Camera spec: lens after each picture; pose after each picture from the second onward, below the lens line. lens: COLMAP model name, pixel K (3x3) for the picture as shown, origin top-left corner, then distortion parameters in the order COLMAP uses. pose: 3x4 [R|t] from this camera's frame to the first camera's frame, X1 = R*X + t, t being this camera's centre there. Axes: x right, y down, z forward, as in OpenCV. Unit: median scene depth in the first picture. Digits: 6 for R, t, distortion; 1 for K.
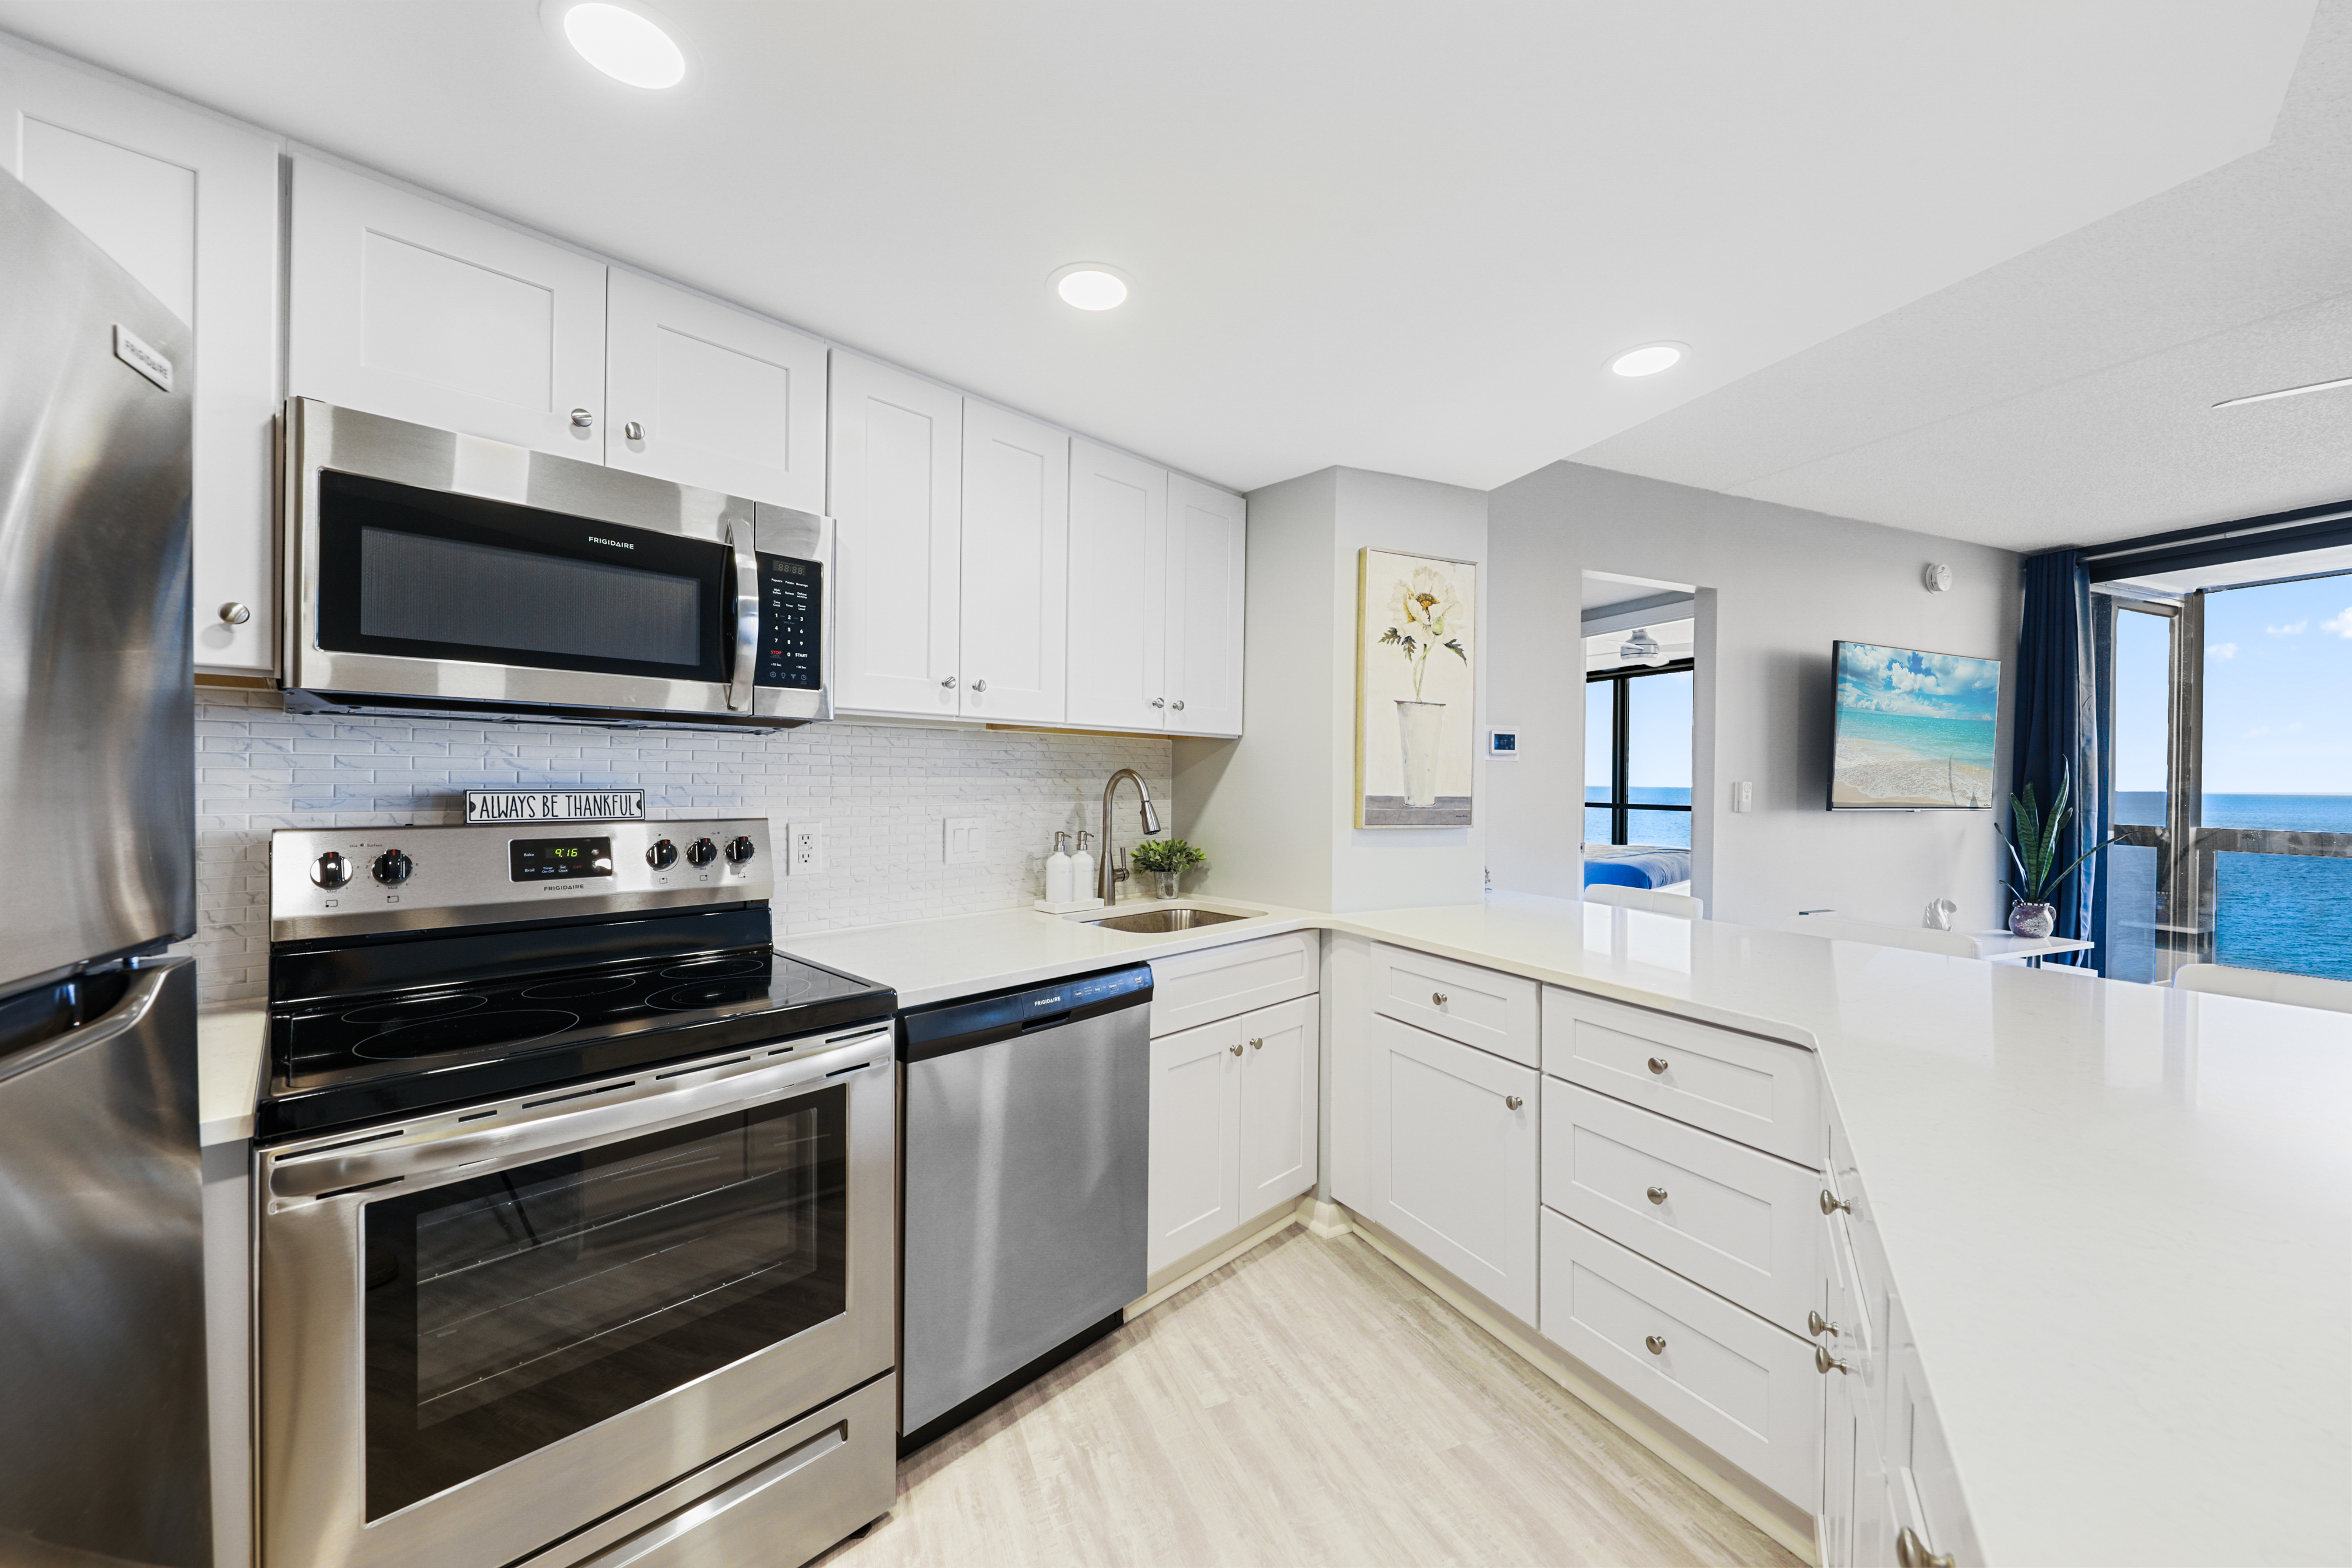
lens RADIAL K [[850.0, 0, 1176.0], [0, 850.0, 784.0], [0, 0, 1]] dist [0.000369, -0.000056]
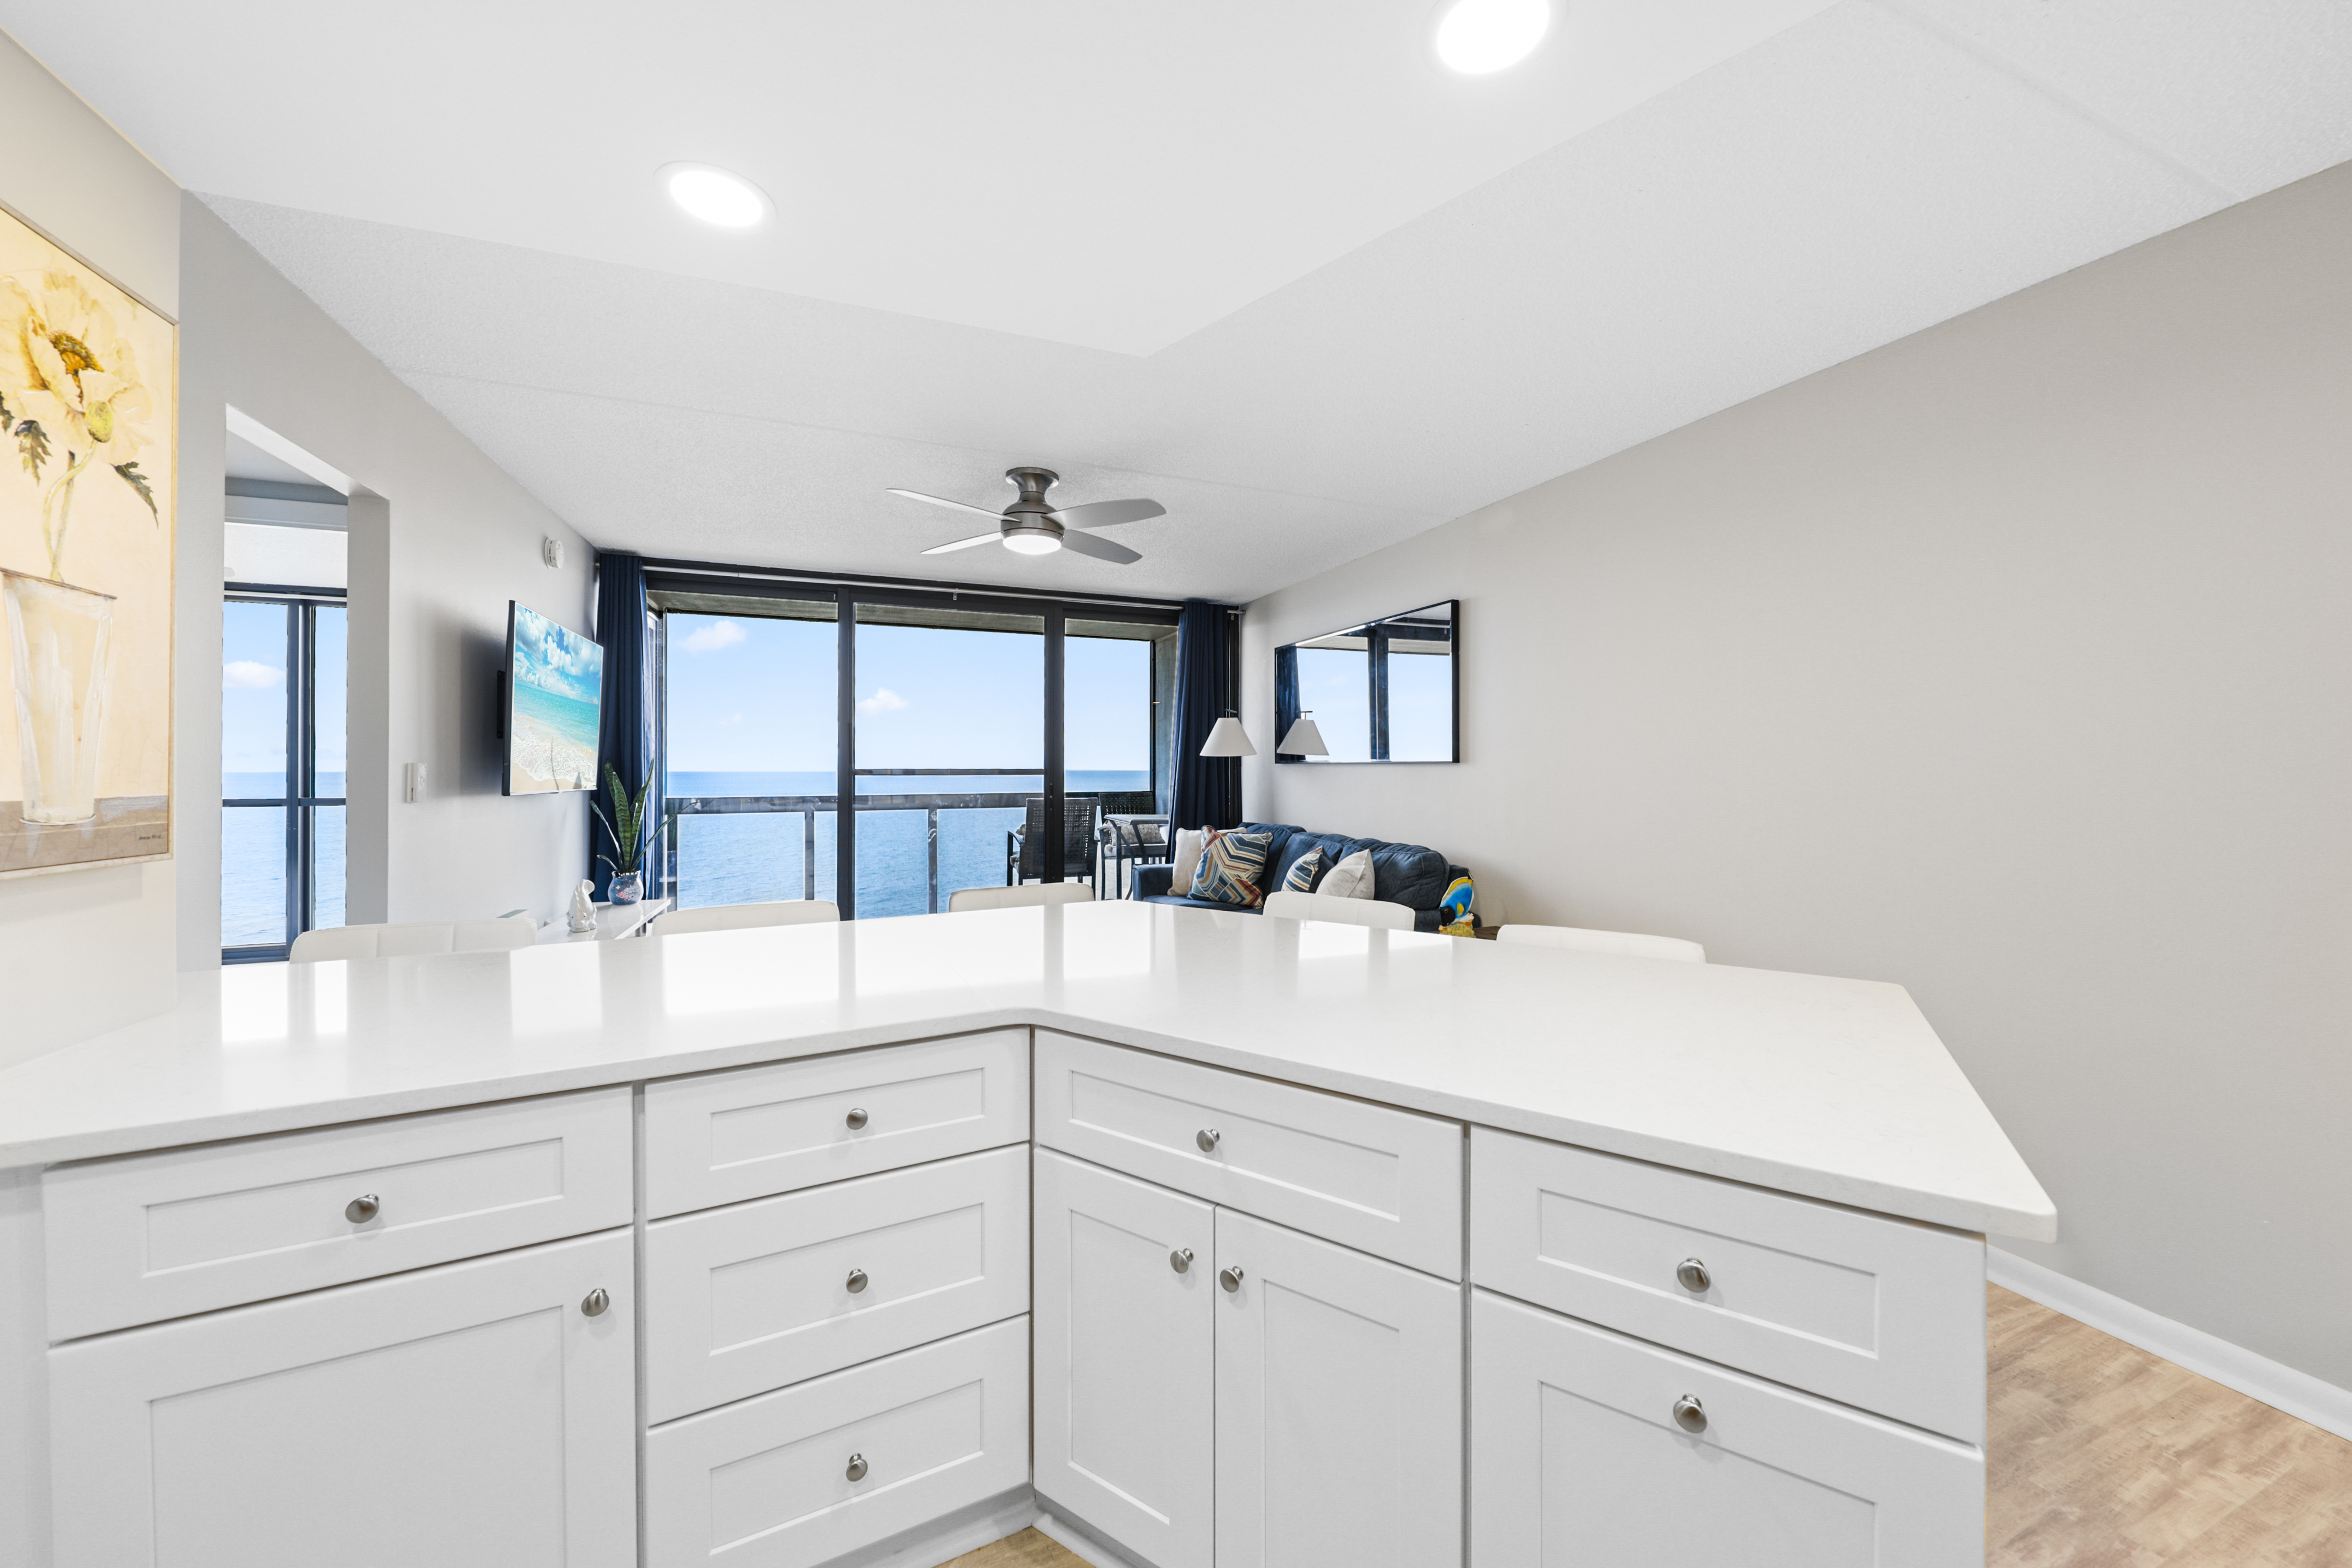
lens RADIAL K [[853.5, 0, 1188.4], [0, 853.5, 768.5], [0, 0, 1]] dist [-0.000201, -0.004587]
pose [[0.000632, -0.011563, 0.999933, -0.100664], [0.008882, 0.999894, 0.011557, -0.000959], [-0.999960, 0.008874, 0.000734, 0.304492]]
